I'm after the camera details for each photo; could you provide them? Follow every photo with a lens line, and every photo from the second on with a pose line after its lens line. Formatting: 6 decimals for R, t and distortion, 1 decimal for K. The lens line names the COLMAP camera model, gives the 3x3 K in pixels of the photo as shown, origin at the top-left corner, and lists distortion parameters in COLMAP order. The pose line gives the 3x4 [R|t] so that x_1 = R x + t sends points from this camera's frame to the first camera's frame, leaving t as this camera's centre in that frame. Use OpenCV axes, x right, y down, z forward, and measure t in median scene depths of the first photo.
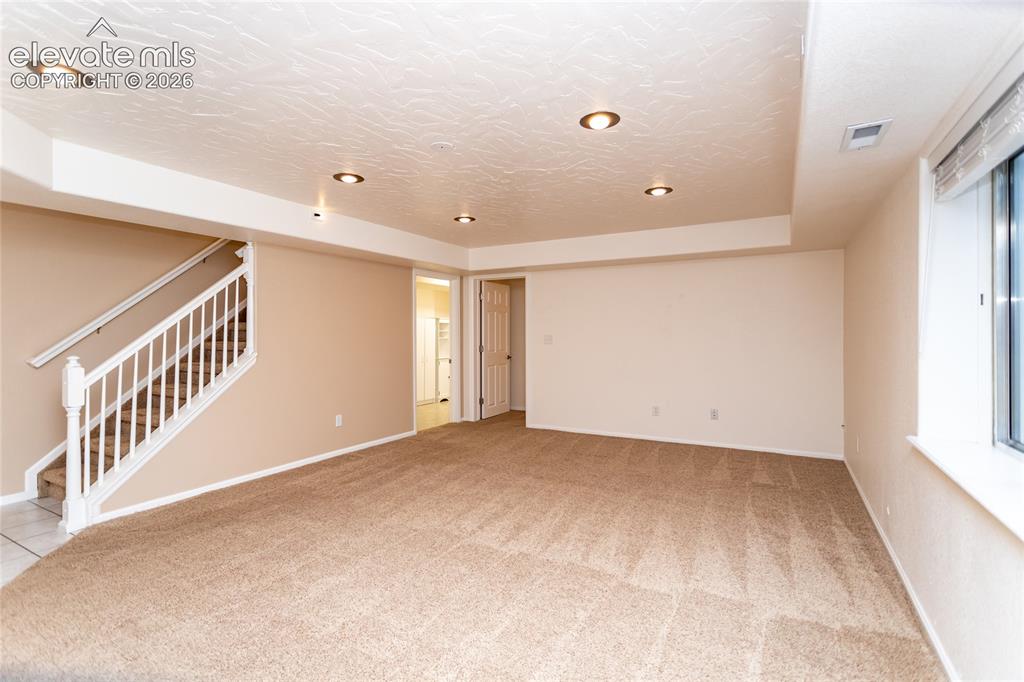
lens RADIAL K [[473.7, 0, 512.4], [0, 473.7, 331.1], [0, 0, 1]] dist [-0.002742, -0.000227]
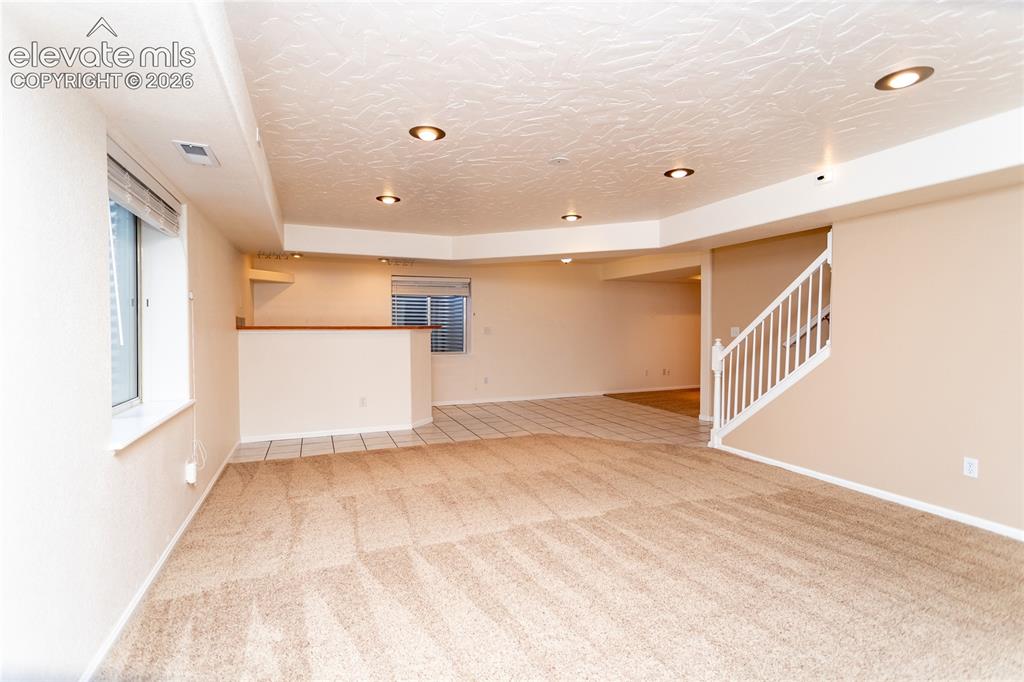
lens RADIAL K [[473.7, 0, 512.4], [0, 473.7, 331.1], [0, 0, 1]] dist [-0.002742, -0.000227]
pose [[-0.611581, 0.007097, -0.791150, 0.561949], [0.000404, 0.999962, 0.008658, 0.013321], [0.791181, 0.004975, -0.611561, 1.101608]]
